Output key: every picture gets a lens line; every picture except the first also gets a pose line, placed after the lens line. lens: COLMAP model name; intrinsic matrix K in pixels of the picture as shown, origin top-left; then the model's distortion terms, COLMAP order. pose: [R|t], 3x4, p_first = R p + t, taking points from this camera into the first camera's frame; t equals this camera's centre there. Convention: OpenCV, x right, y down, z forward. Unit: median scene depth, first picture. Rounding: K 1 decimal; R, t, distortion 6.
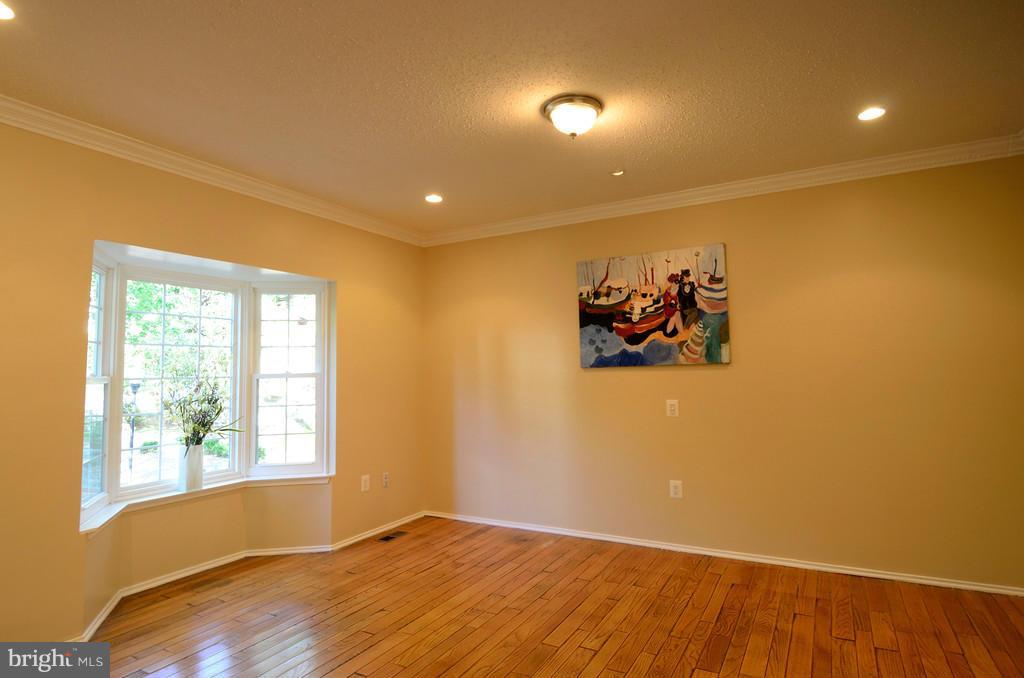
lens RADIAL K [[561.1, 0, 518.0], [0, 561.1, 335.0], [0, 0, 1]] dist [0.011478, -0.019786]
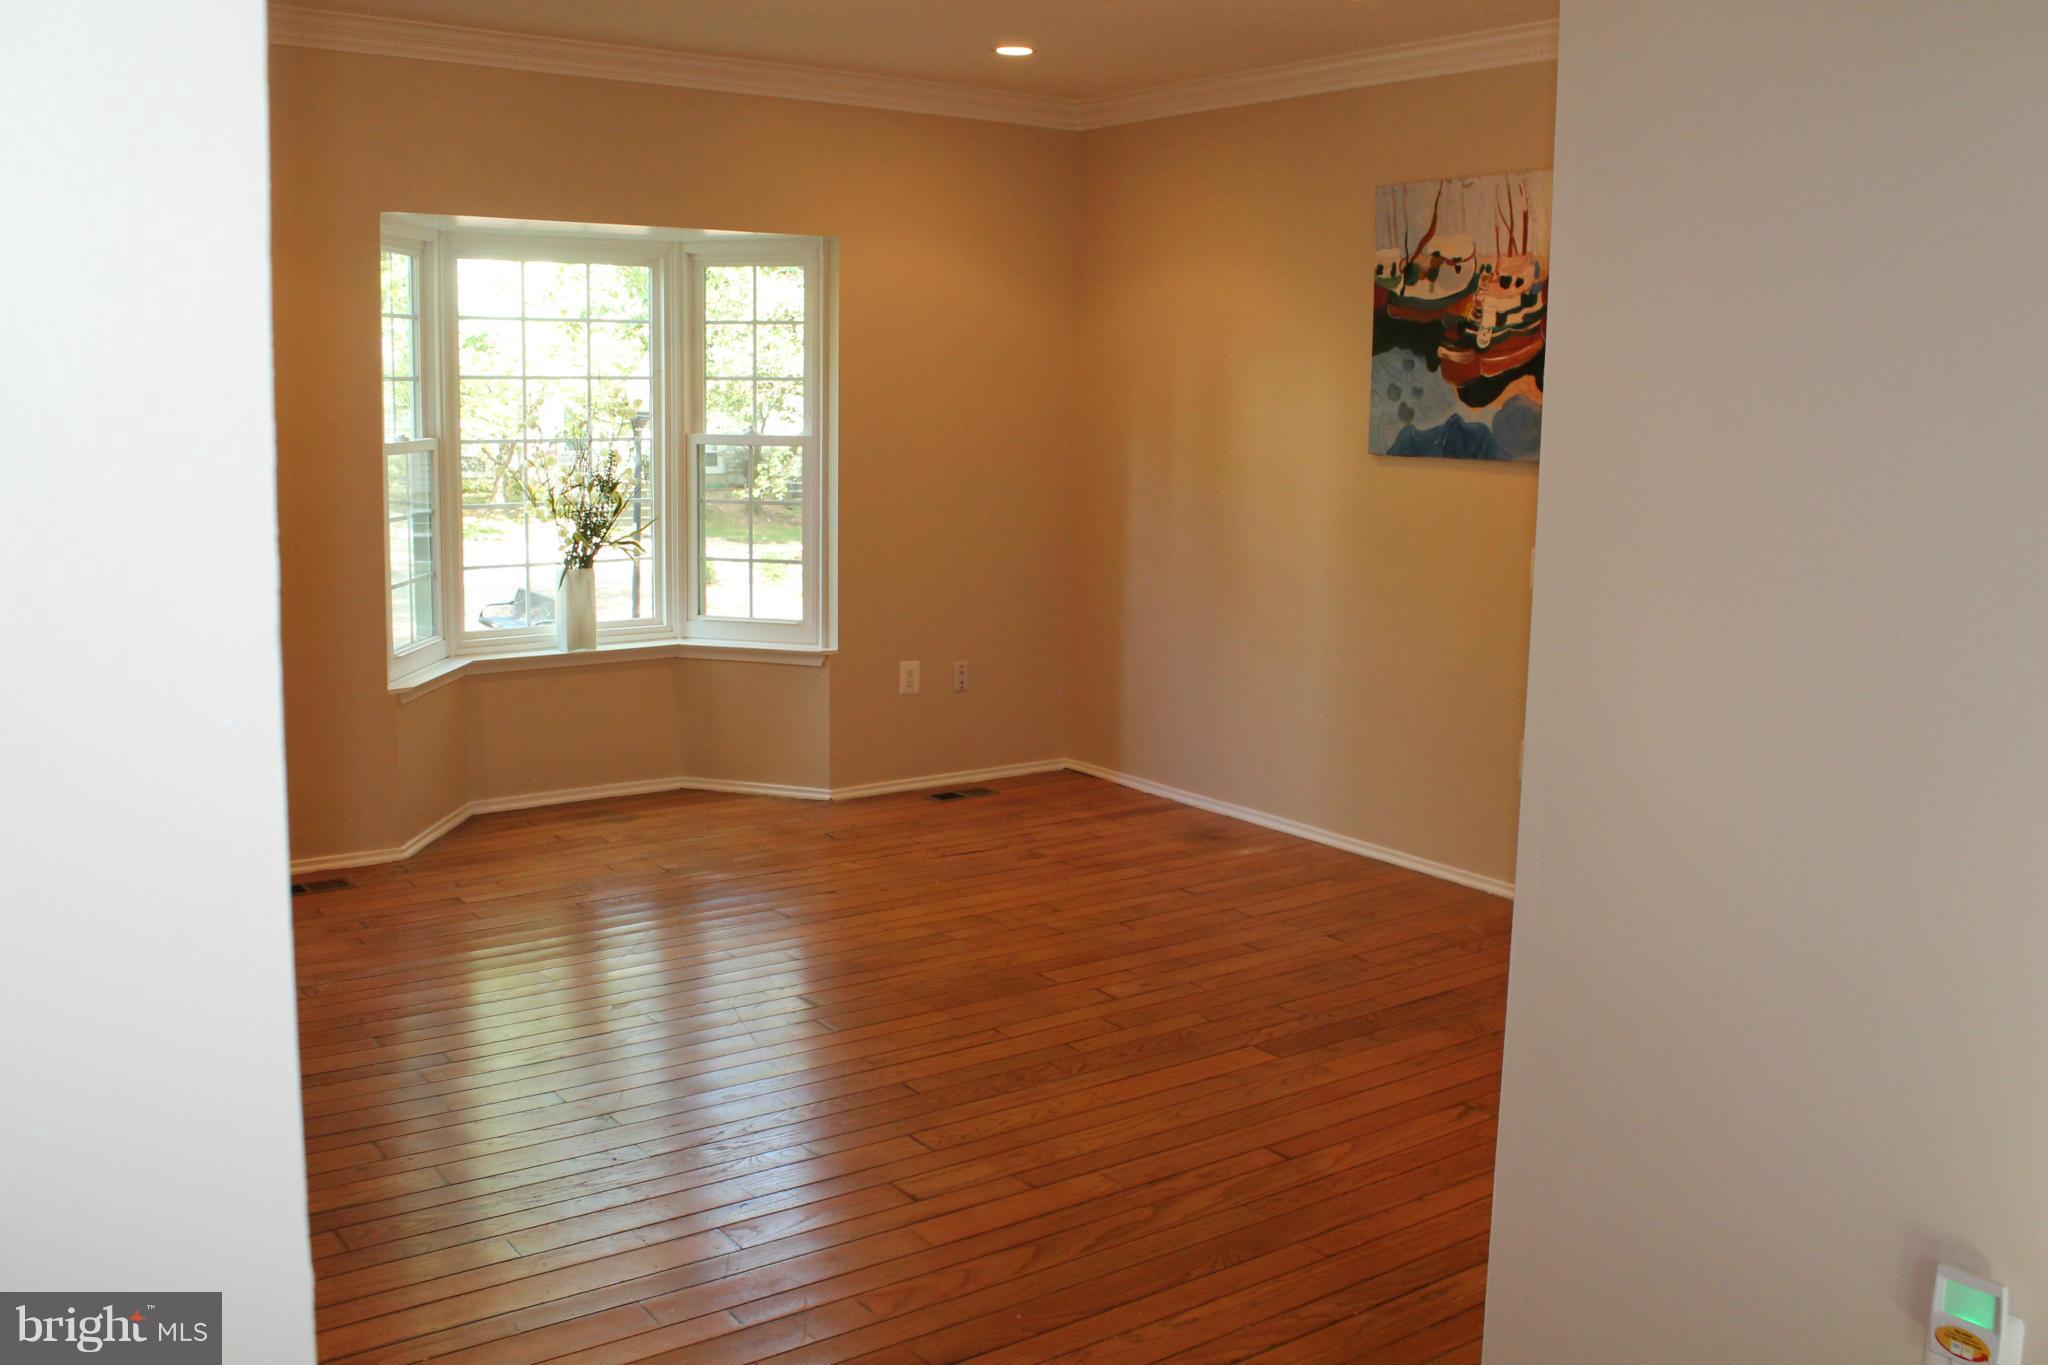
lens RADIAL K [[1905.0, 0, 962.7], [0, 1905.0, 690.4], [0, 0, 1]] dist [-0.077123, 0.000000]
pose [[0.892020, 0.104501, -0.439750, 0.517081], [-0.001695, 0.973673, 0.227943, -0.095942], [0.451993, -0.202584, 0.868713, -0.396725]]
